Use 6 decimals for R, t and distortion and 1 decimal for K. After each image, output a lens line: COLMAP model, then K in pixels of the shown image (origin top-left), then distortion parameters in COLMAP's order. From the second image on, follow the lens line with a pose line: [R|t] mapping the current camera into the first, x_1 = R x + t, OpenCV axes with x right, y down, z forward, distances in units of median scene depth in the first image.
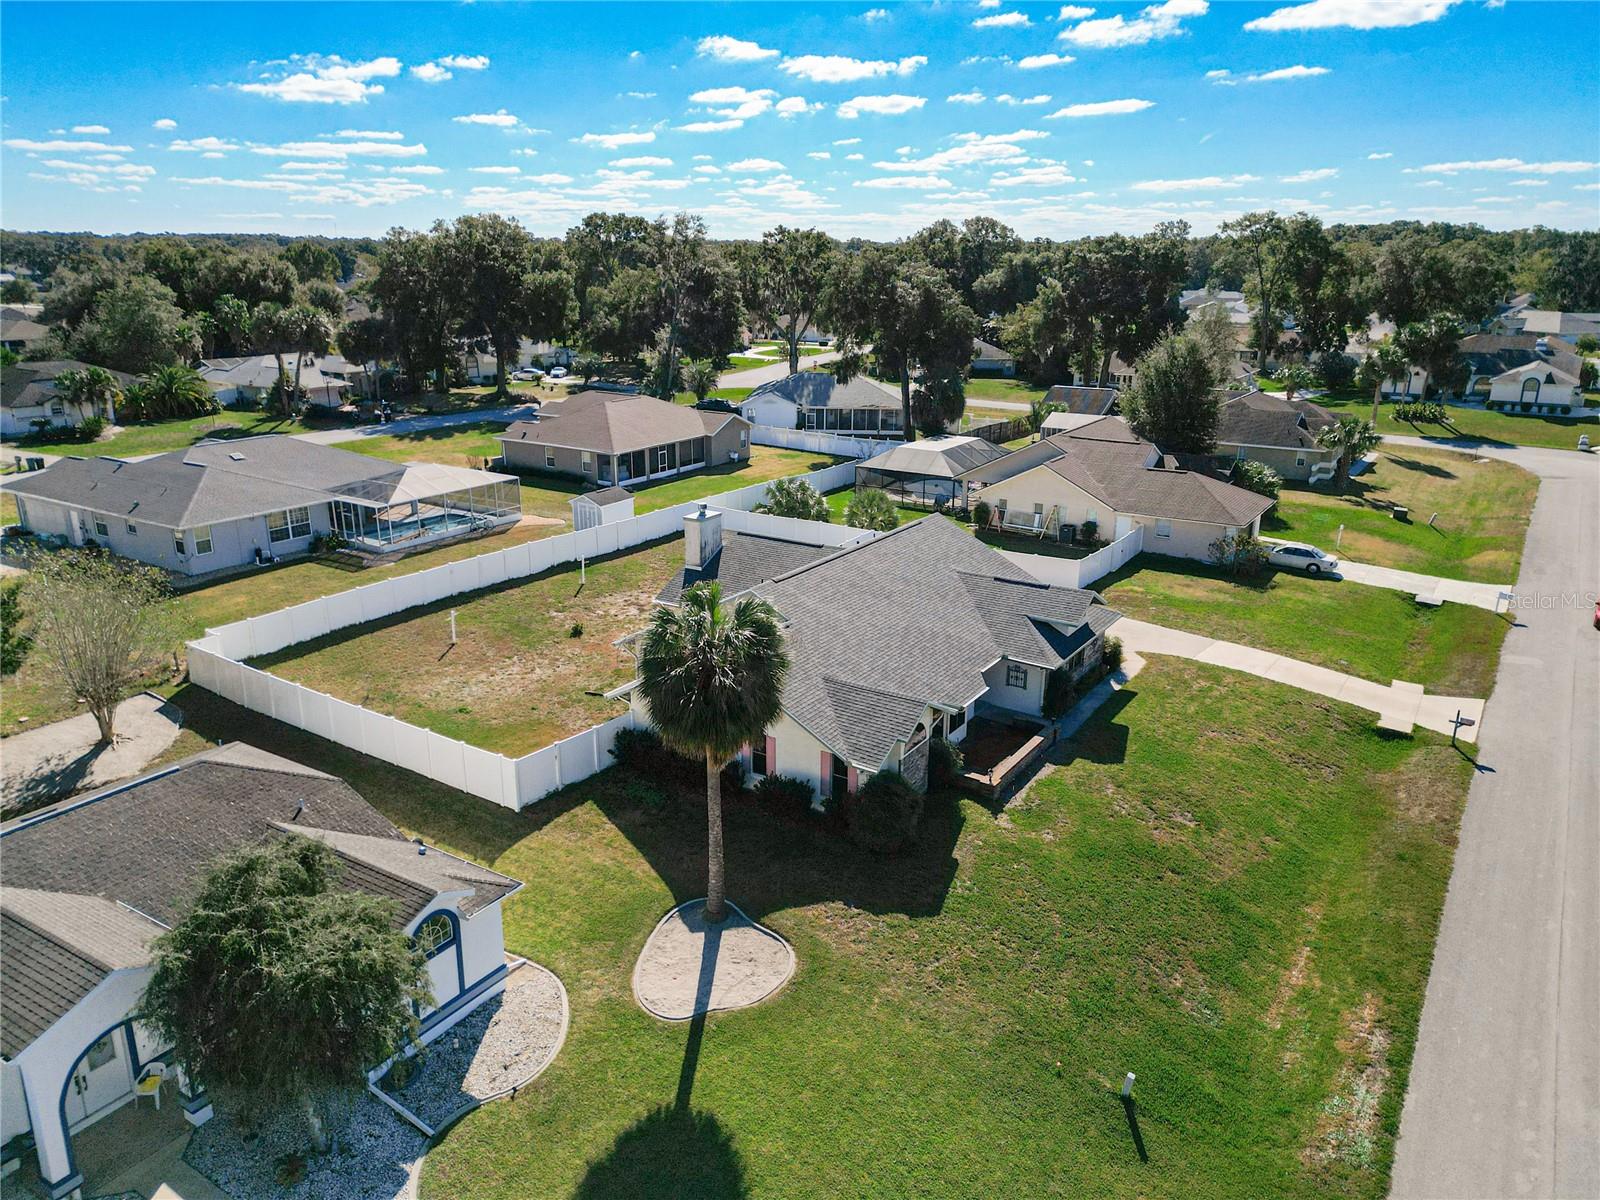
lens RADIAL K [[1133.9, 0, 802.5], [0, 1133.9, 607.7], [0, 0, 1]] dist [0.086424, -0.044889]
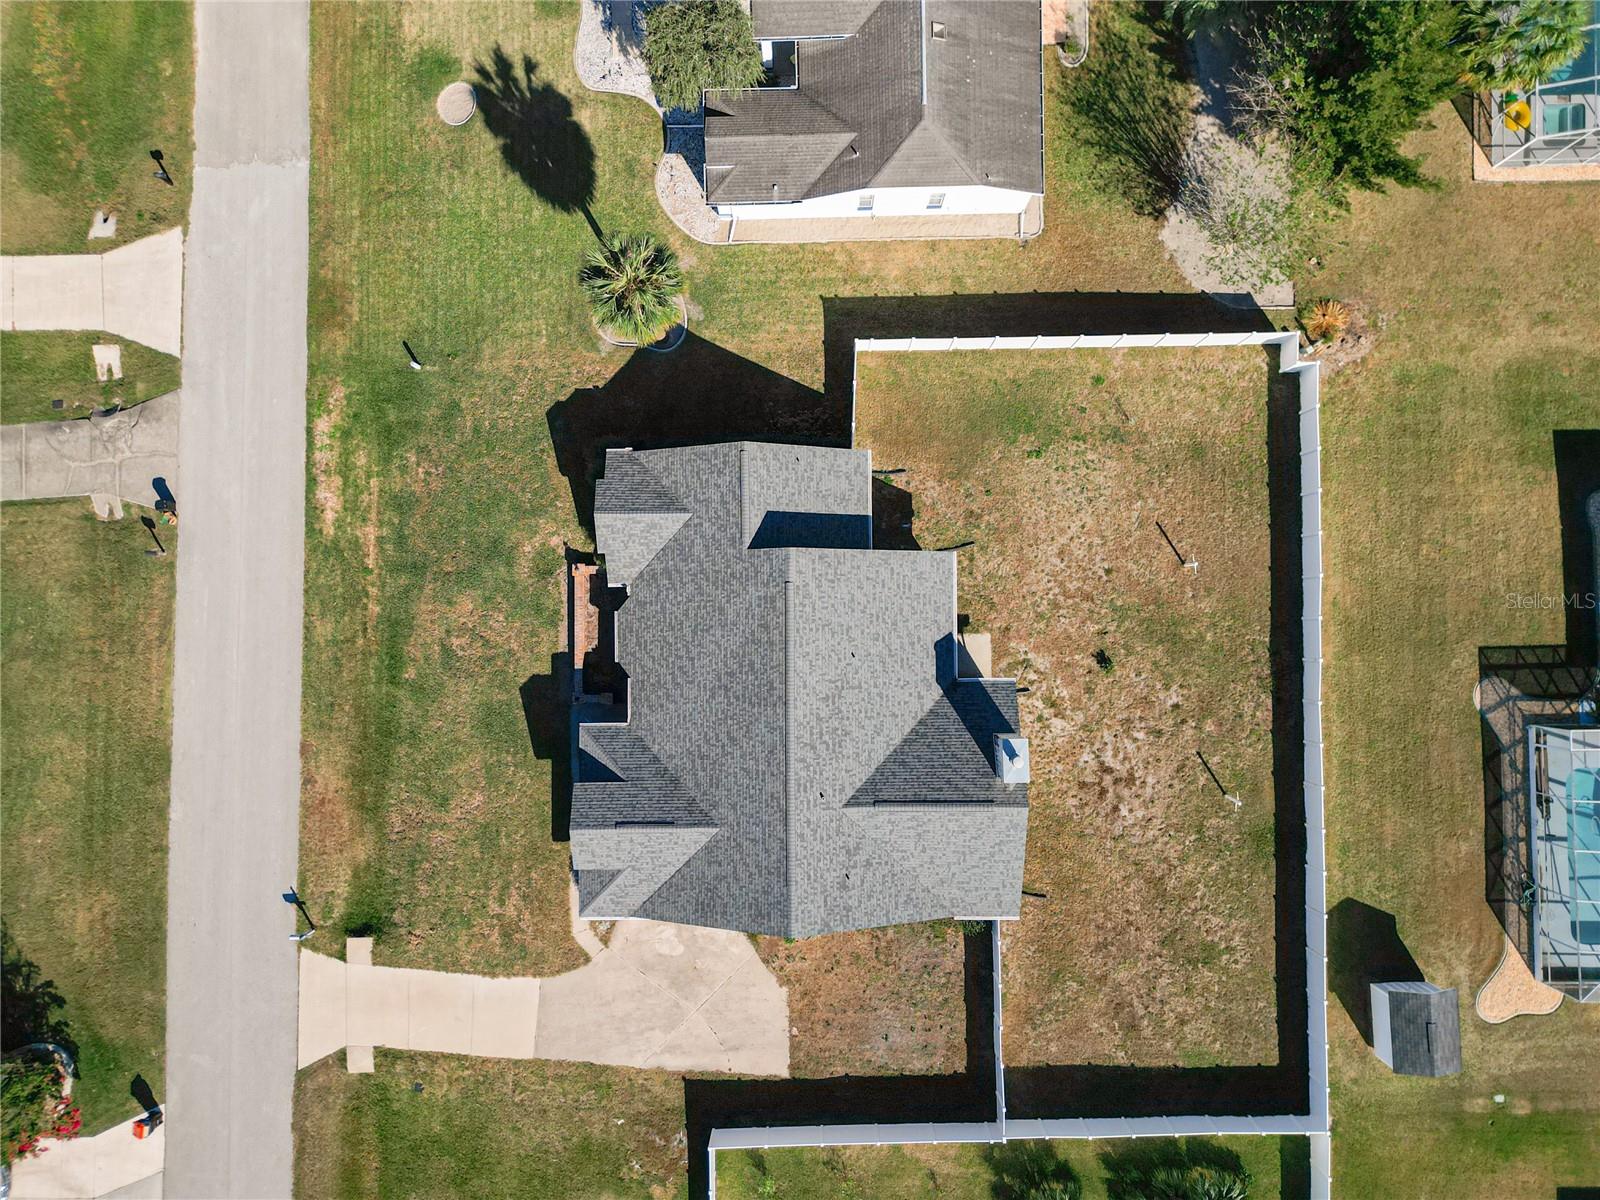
lens RADIAL K [[1128.6, 0, 796.1], [0, 1128.6, 602.1], [0, 0, 1]] dist [0.070905, -0.074248]
pose [[-0.833996, 0.551728, 0.006886, -0.024208], [-0.141227, -0.225511, 0.963950, -0.865346], [0.533391, 0.802958, 0.265994, 0.615371]]
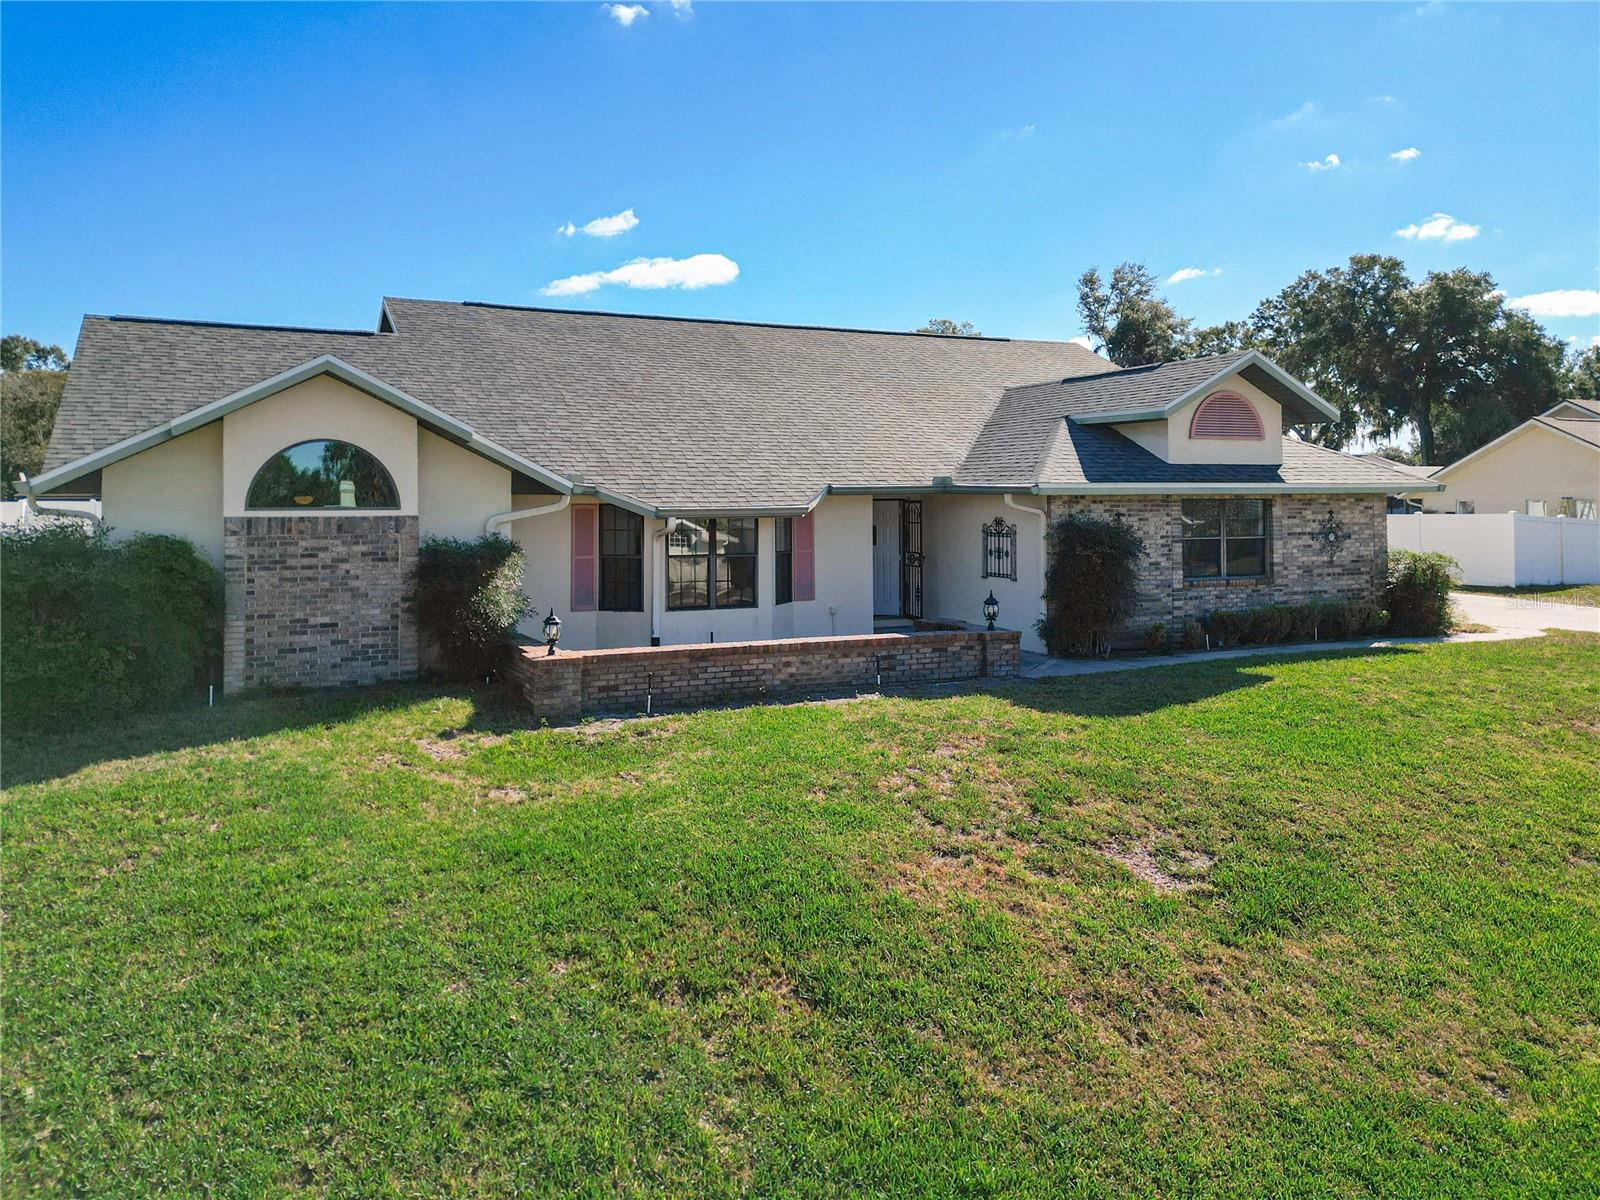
lens RADIAL K [[1214.3, 0, 795.1], [0, 1214.3, 491.6], [0, 0, 1]] dist [0.028064, -0.007066]
pose [[0.854872, -0.013659, -0.518659, 0.301544], [-0.148118, 0.951628, -0.269194, 0.142835], [0.497248, 0.306949, 0.811497, 0.561054]]
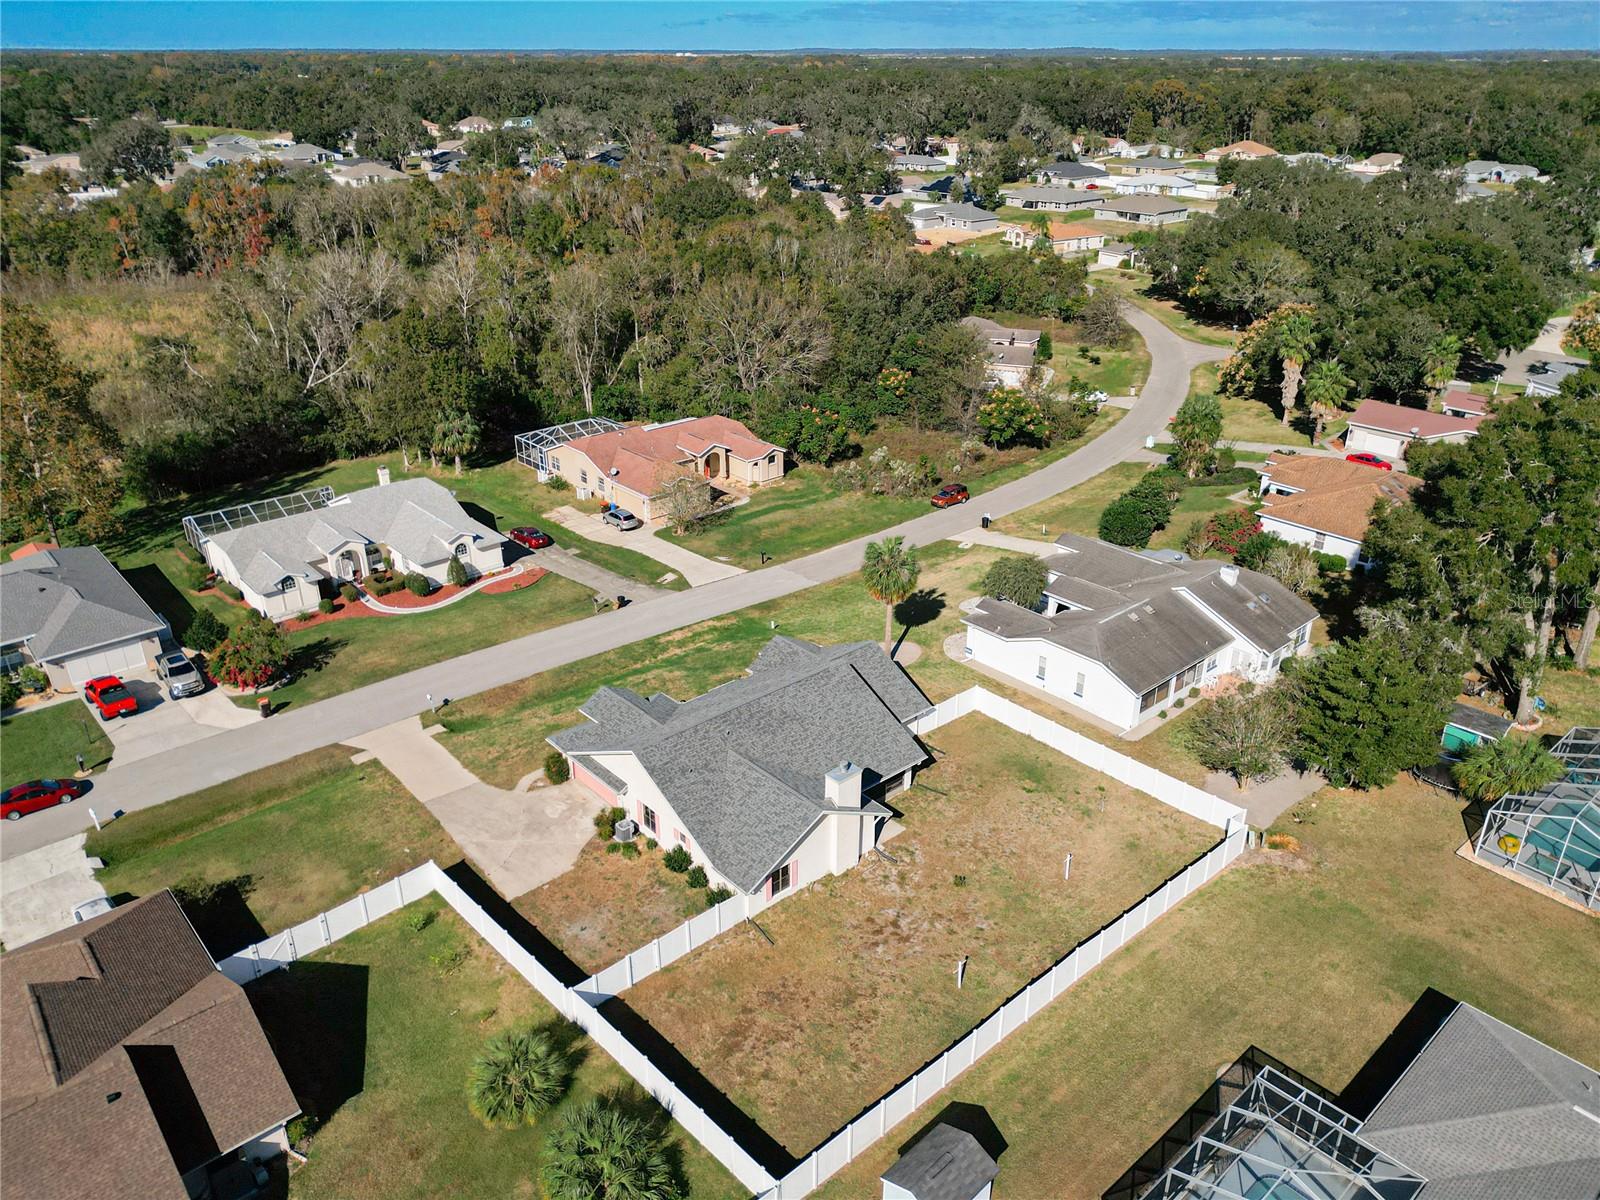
lens RADIAL K [[1143.3, 0, 795.6], [0, 1143.3, 595.3], [0, 0, 1]] dist [0.067623, -0.077023]
pose [[-0.963306, -0.116748, 0.241685, -0.297097], [0.076650, 0.743288, 0.664565, -0.967885], [-0.257228, 0.658705, -0.707065, 1.726674]]
